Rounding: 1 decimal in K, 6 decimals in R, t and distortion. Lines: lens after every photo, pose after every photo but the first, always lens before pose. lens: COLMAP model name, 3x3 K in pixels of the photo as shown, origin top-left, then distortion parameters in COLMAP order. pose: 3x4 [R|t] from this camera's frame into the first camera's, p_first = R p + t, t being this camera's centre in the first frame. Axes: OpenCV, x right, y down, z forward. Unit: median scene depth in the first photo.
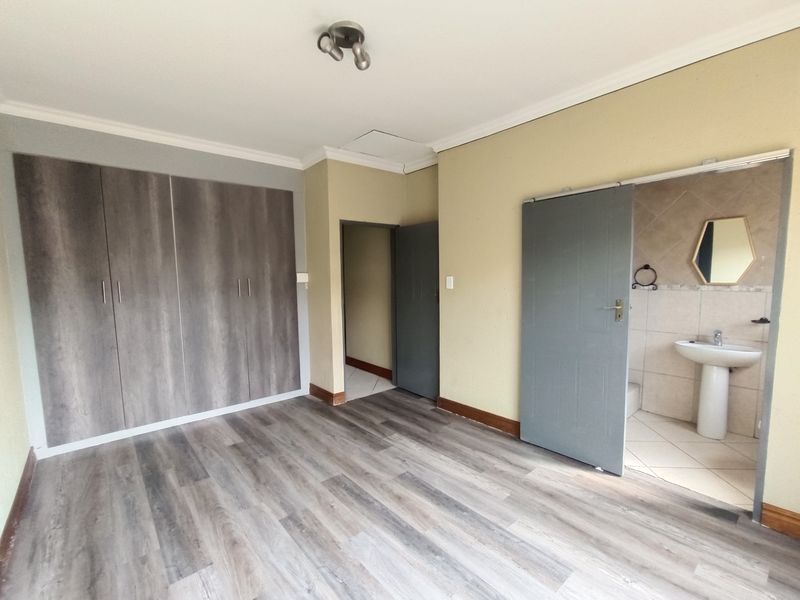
lens RADIAL K [[362.6, 0, 403.1], [0, 362.6, 308.6], [0, 0, 1]] dist [-0.020879, 0.012009]
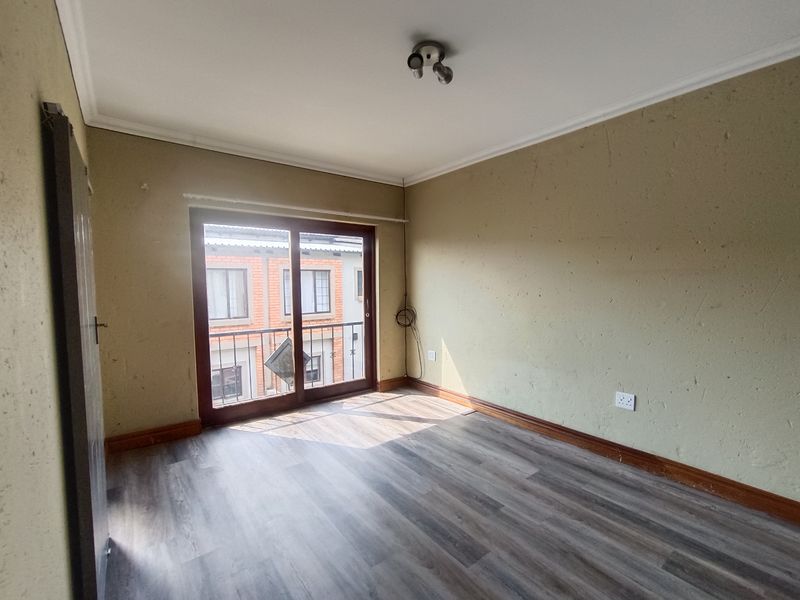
lens RADIAL K [[362.6, 0, 403.1], [0, 362.6, 308.6], [0, 0, 1]] dist [-0.020879, 0.012009]
pose [[-0.997986, 0.017303, 0.061026, -0.116686], [0.027348, 0.985436, 0.167834, -0.166003], [-0.057233, 0.169164, -0.983925, 1.884334]]
